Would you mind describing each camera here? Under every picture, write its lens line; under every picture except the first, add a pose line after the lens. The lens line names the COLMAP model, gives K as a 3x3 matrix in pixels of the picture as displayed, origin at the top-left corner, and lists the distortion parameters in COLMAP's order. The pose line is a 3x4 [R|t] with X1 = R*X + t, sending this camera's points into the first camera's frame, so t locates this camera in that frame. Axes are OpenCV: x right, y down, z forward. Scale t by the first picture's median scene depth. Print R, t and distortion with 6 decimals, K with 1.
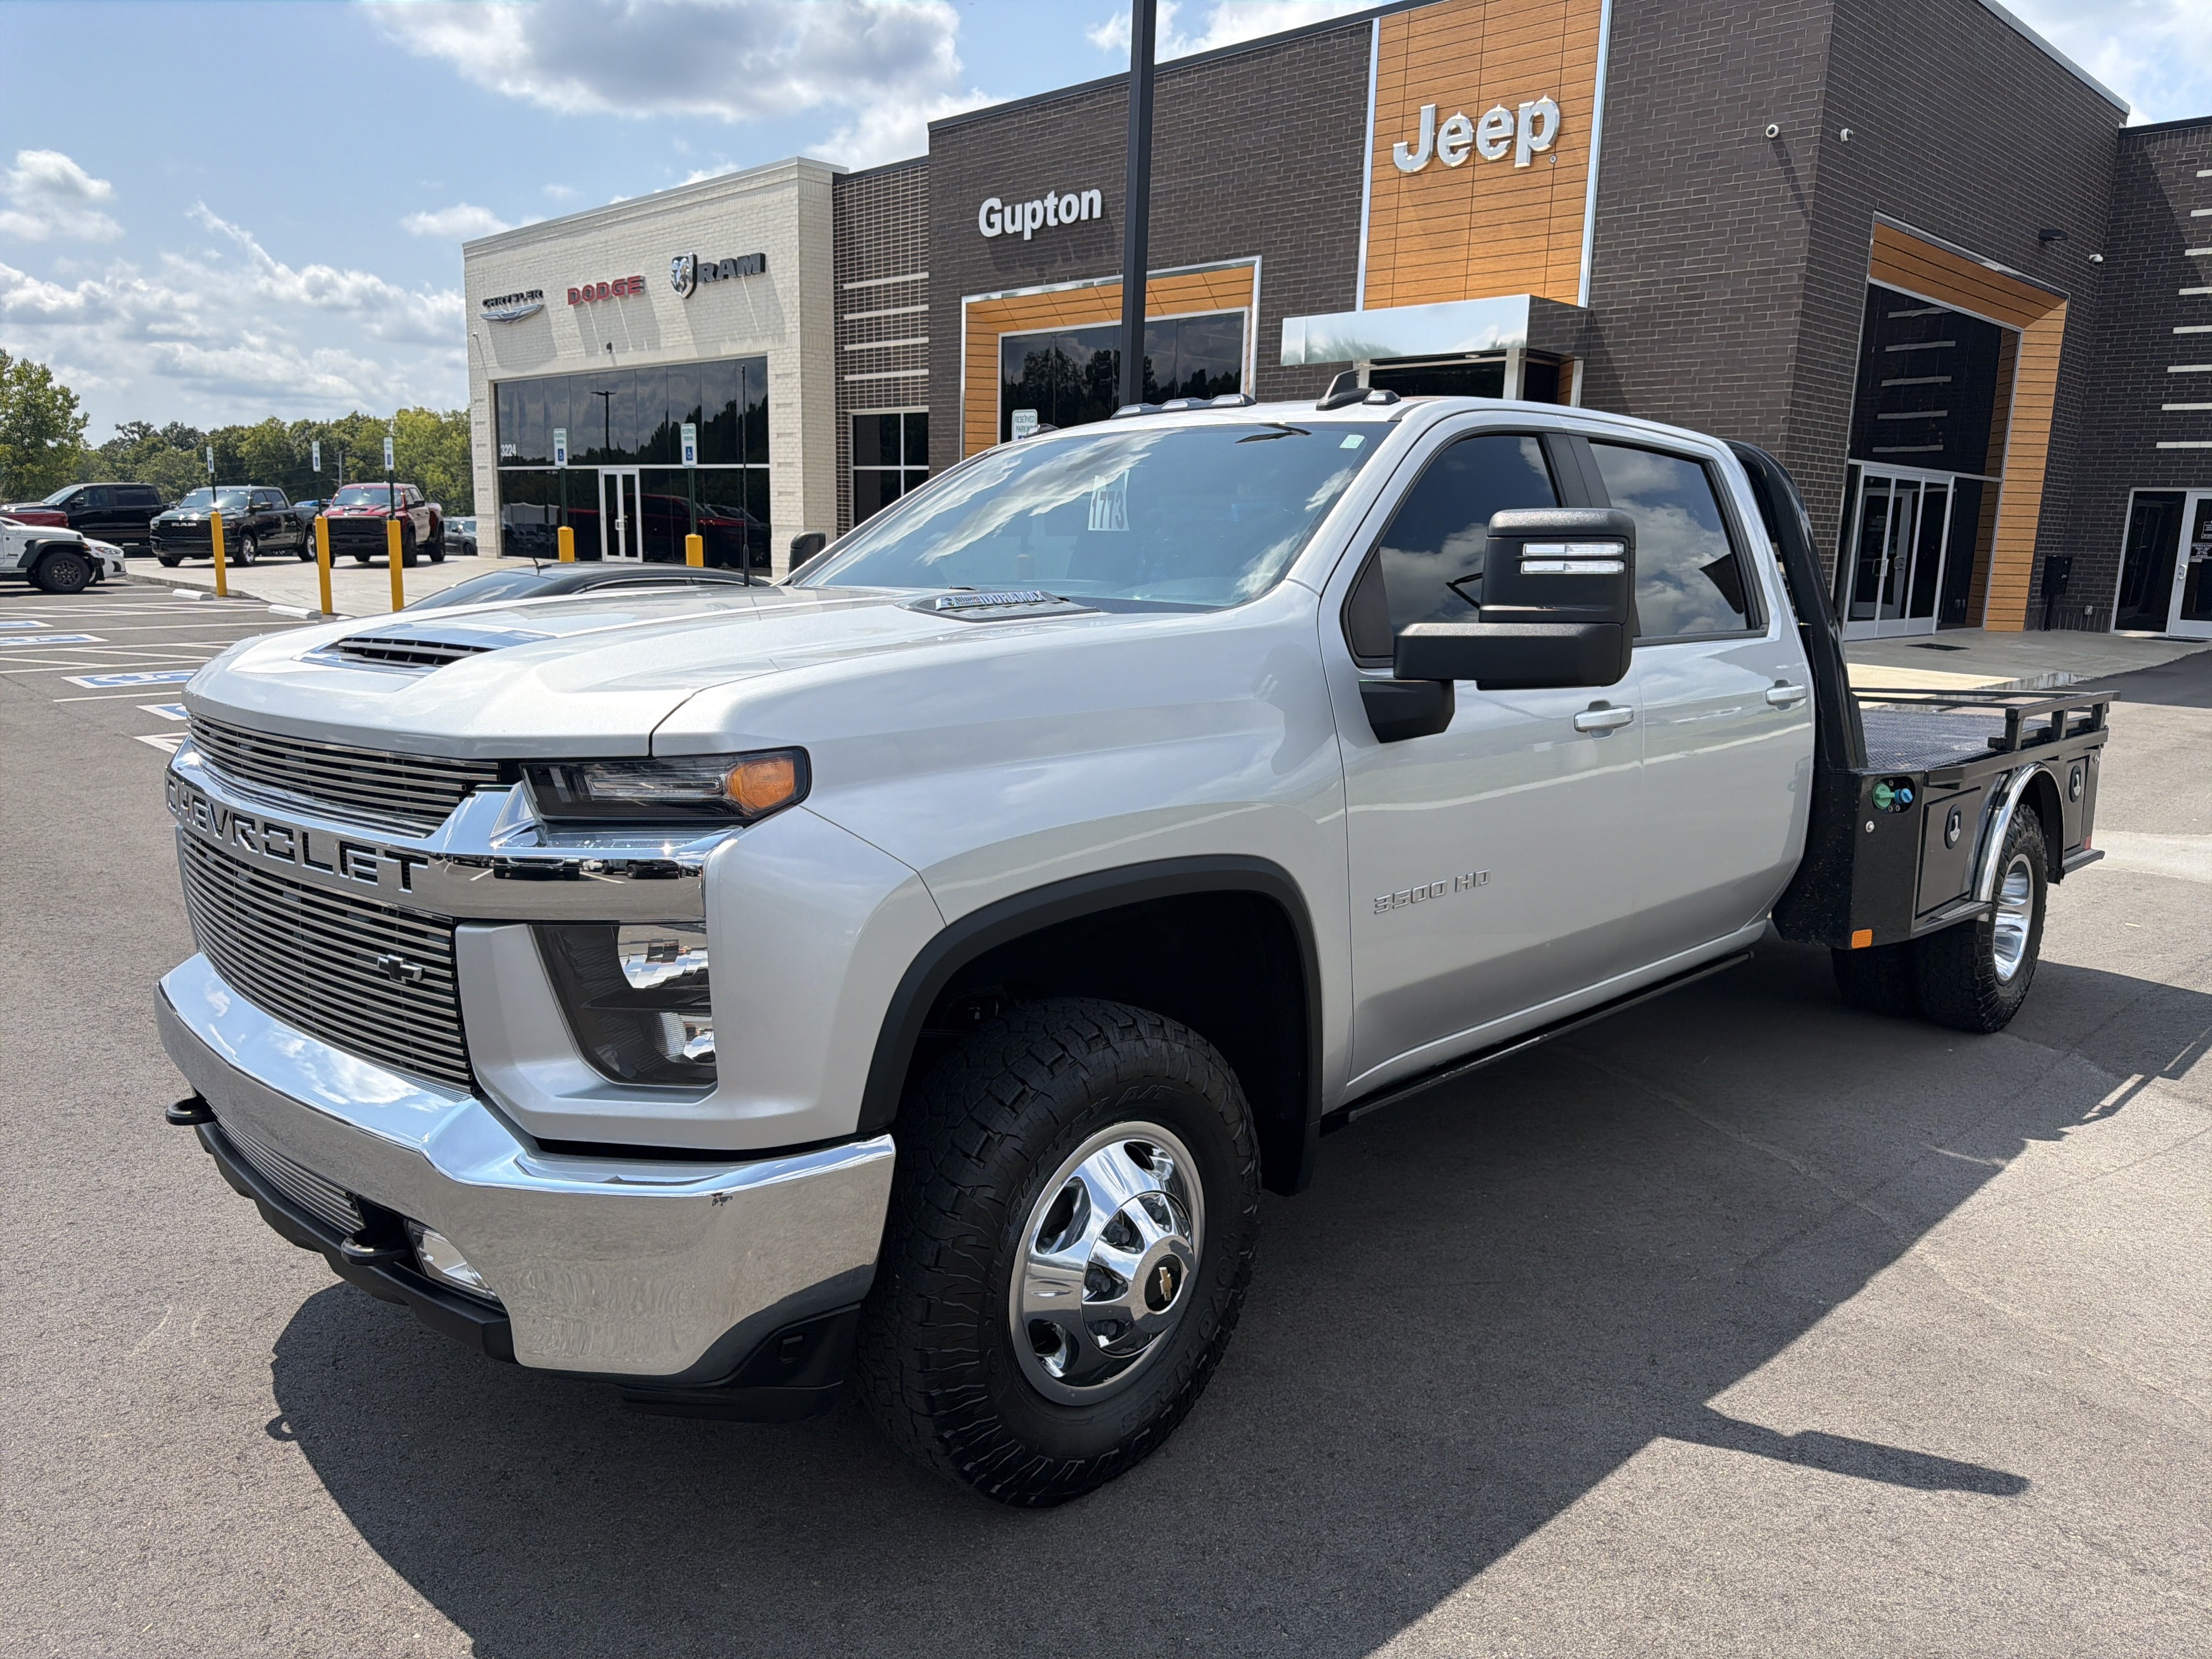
lens RADIAL K [[1560.1, 0, 1095.3], [0, 1560.1, 835.8], [0, 0, 1]] dist [0.019283, -0.024056]
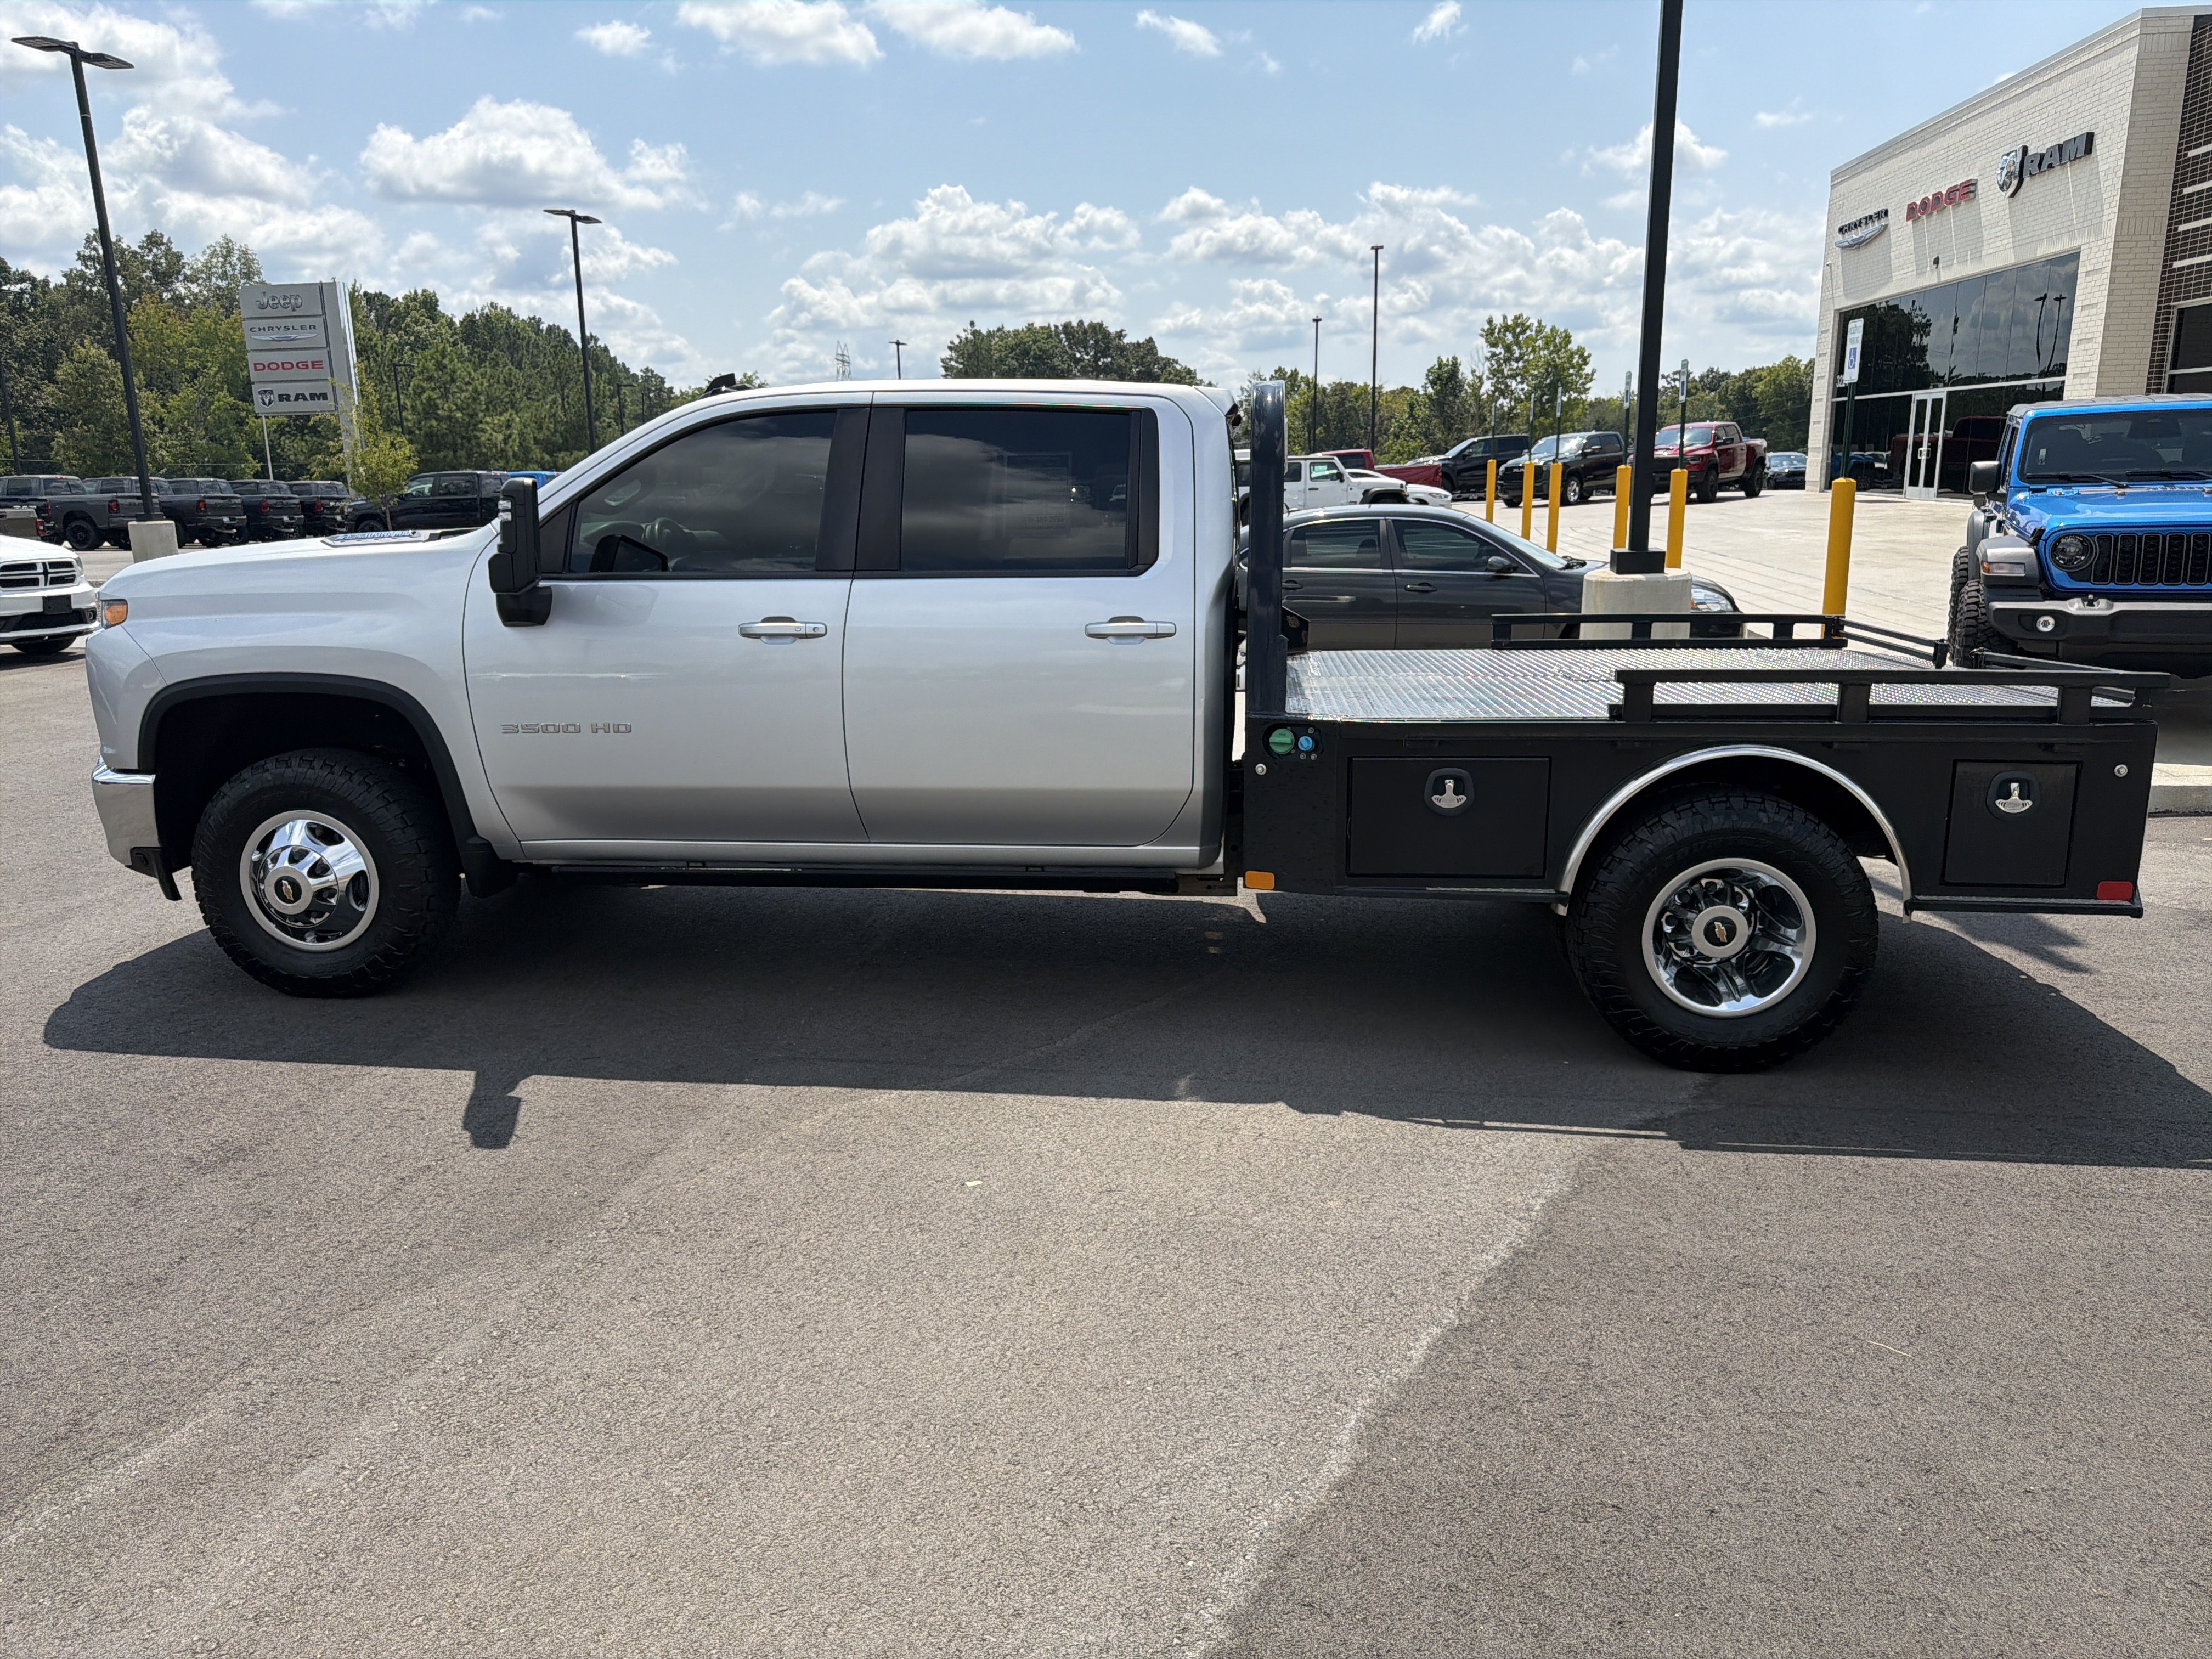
lens RADIAL K [[1568.2, 0, 1106.0], [0, 1568.2, 829.5], [0, 0, 1]] dist [0.006590, -0.012197]
pose [[0.631667, 0.142800, -0.761975, 0.278586], [-0.115091, 0.989271, 0.089988, -0.010664], [0.766649, 0.030854, 0.641324, 0.066400]]
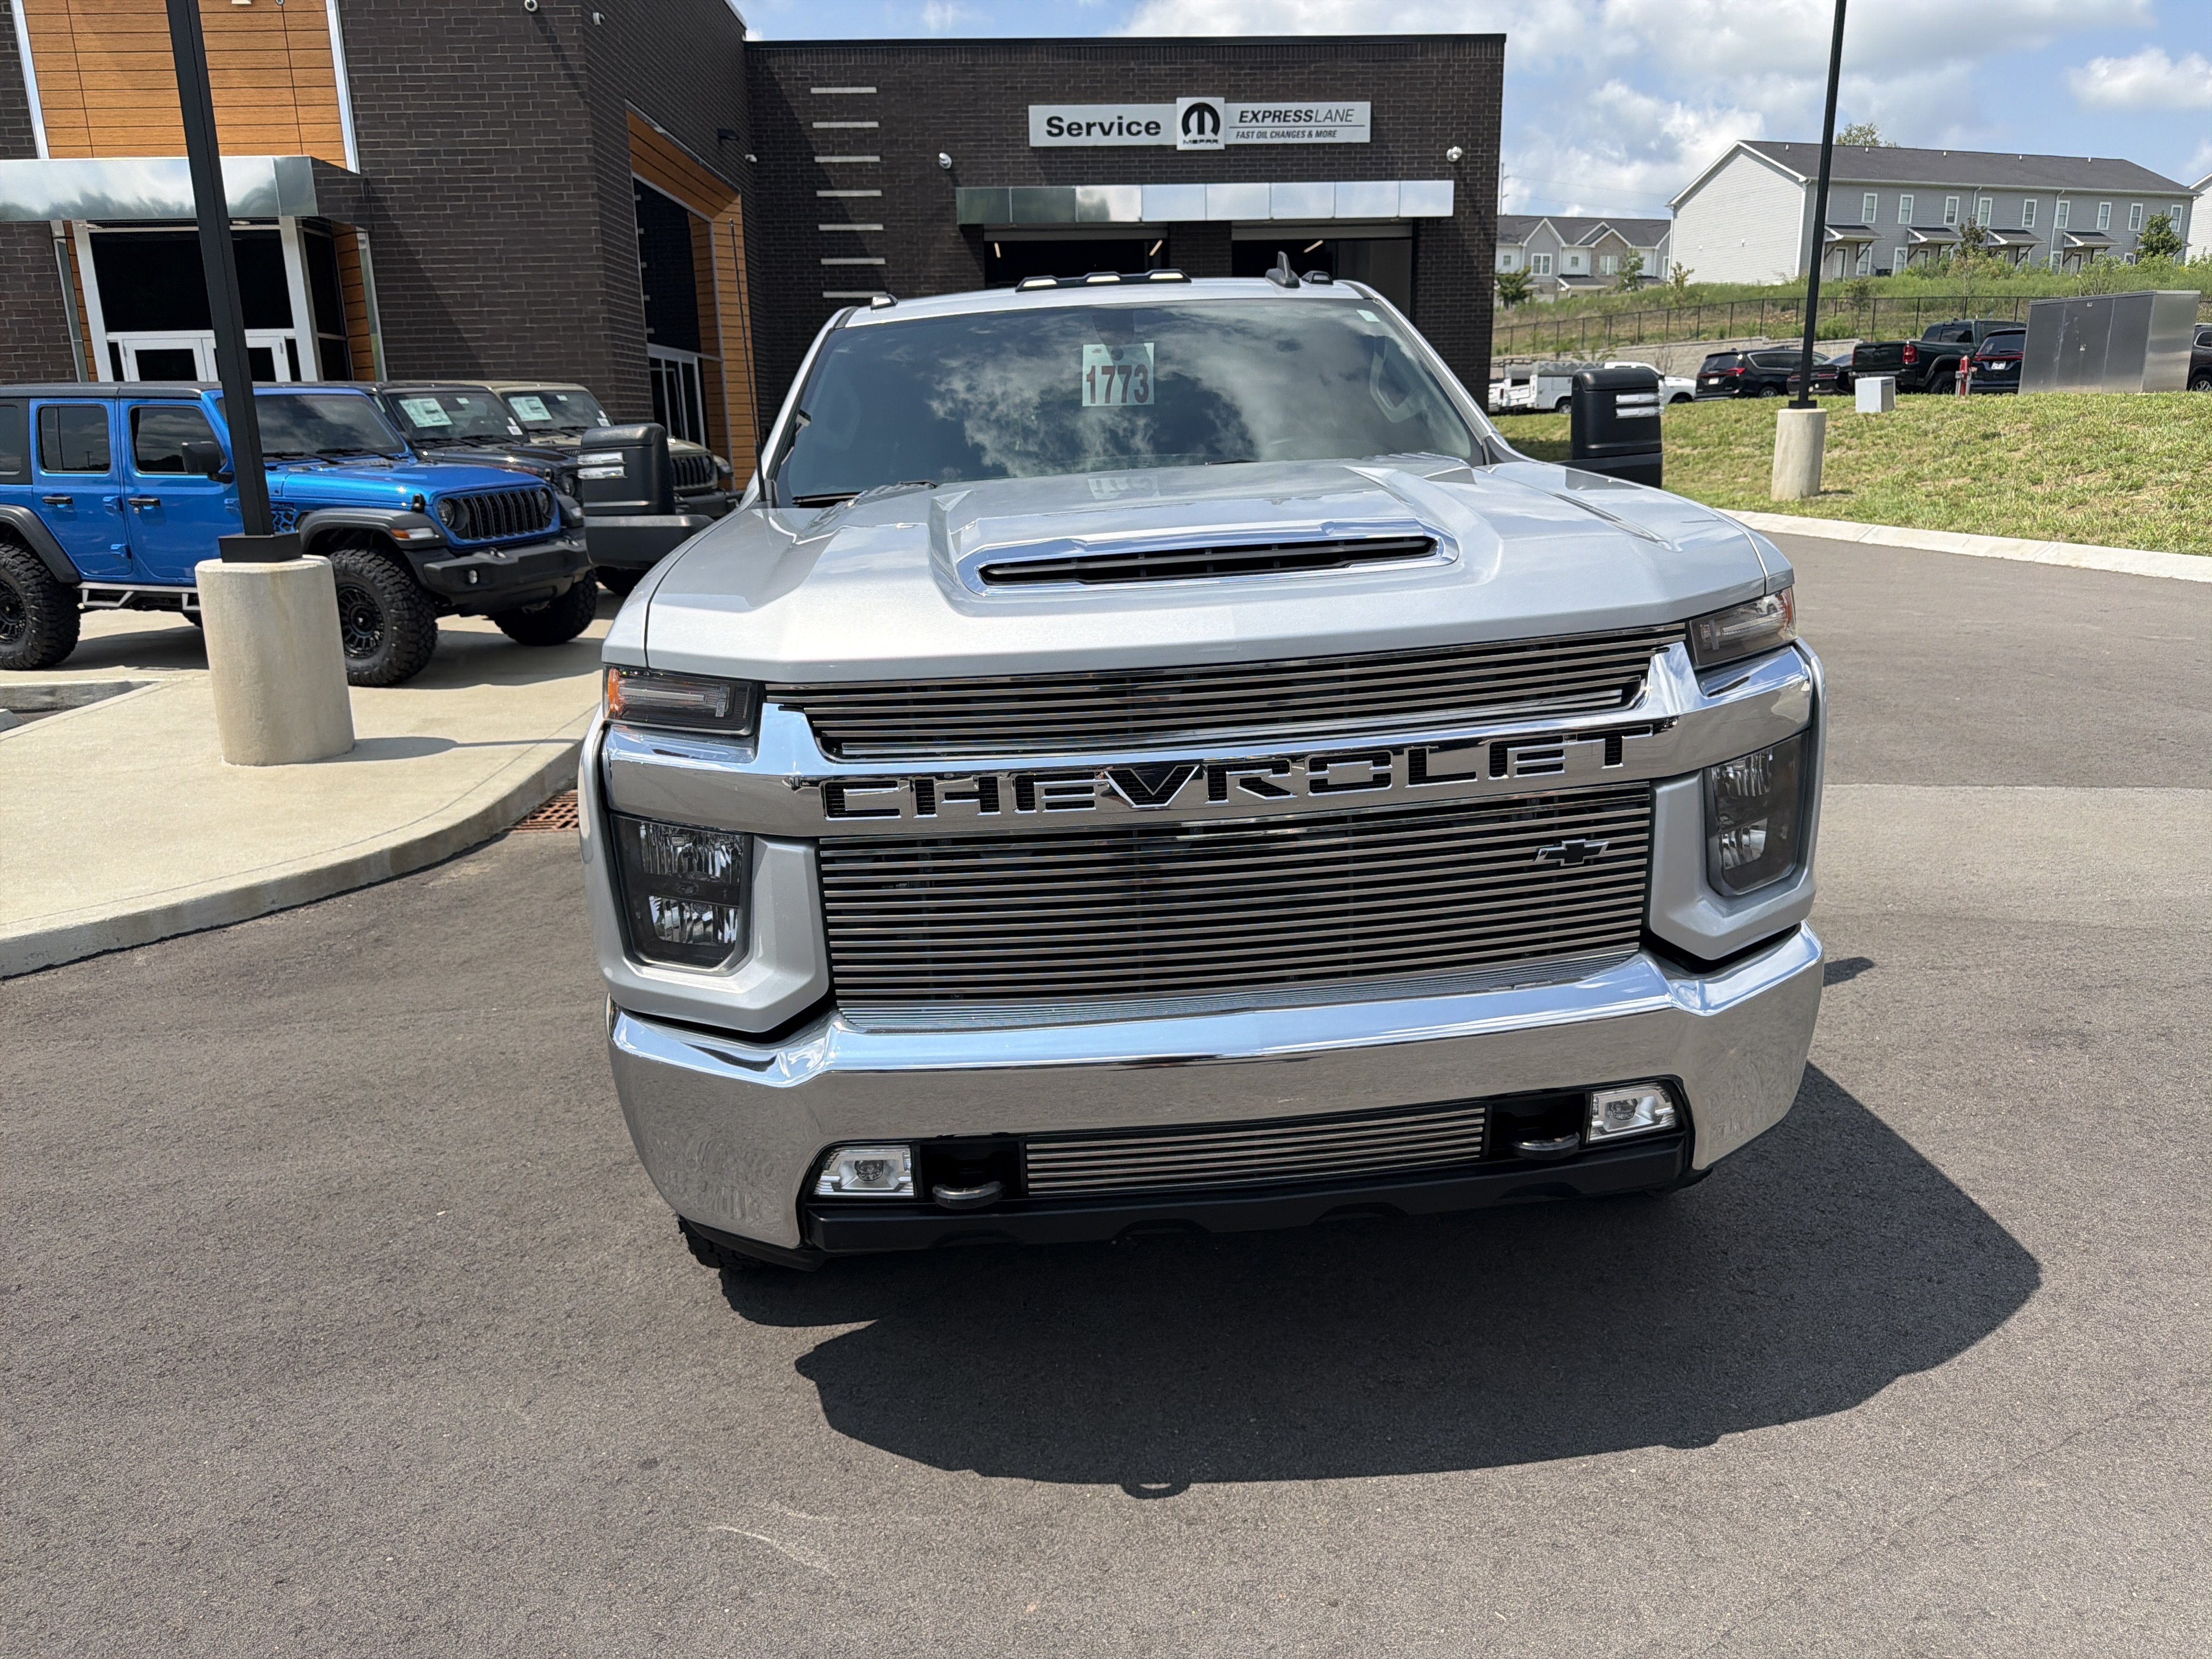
lens RADIAL K [[1574.6, 0, 1103.4], [0, 1574.6, 848.4], [0, 0, 1]] dist [0.004665, -0.009447]
pose [[0.664745, -0.234849, 0.709196, -0.151253], [0.181702, 0.971623, 0.151438, -0.013841], [-0.724637, 0.028194, 0.688554, 0.058885]]
